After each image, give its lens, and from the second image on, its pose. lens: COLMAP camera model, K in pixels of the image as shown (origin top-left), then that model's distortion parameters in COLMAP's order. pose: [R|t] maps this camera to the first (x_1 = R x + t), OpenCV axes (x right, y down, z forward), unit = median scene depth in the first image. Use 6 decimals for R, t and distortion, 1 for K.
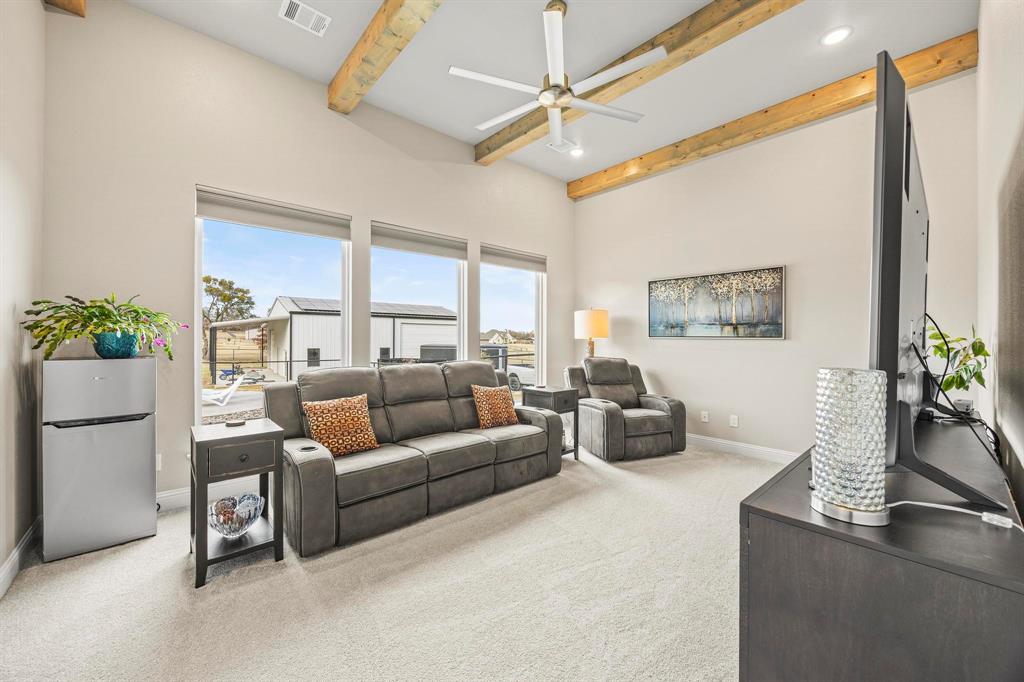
lens RADIAL K [[389.6, 0, 512.6], [0, 389.6, 336.5], [0, 0, 1]] dist [-0.000131, 0.000016]
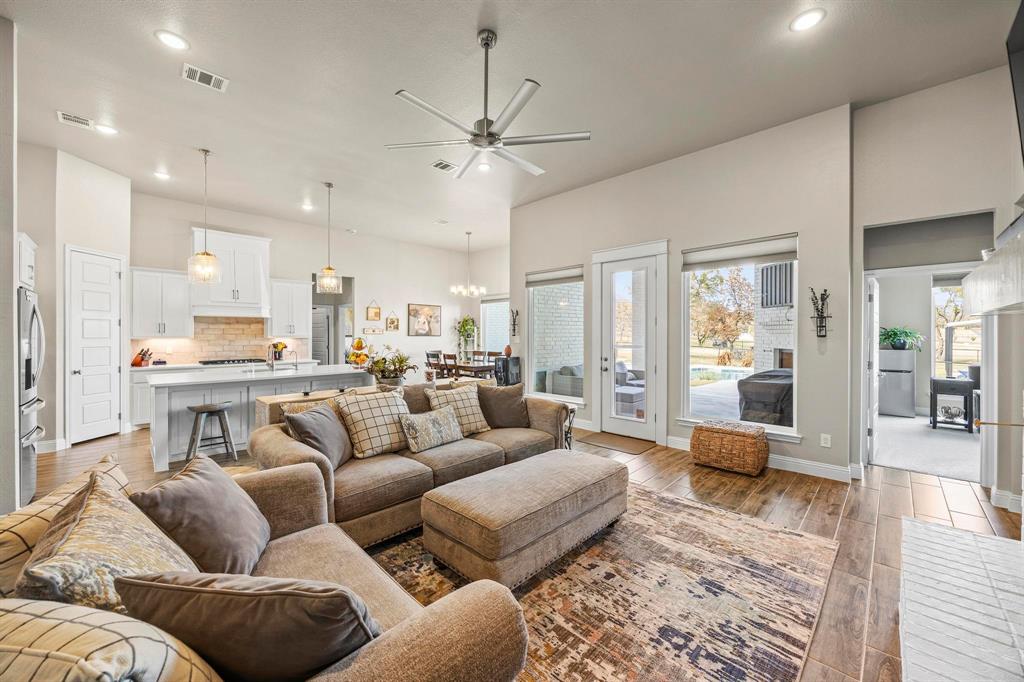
lens RADIAL K [[389.6, 0, 512.6], [0, 389.6, 336.5], [0, 0, 1]] dist [-0.000131, 0.000016]
pose [[0.070561, 0.002424, -0.997505, 1.543717], [0.000507, 0.999997, 0.002466, -0.046848], [0.997507, -0.000680, 0.070559, -1.930647]]
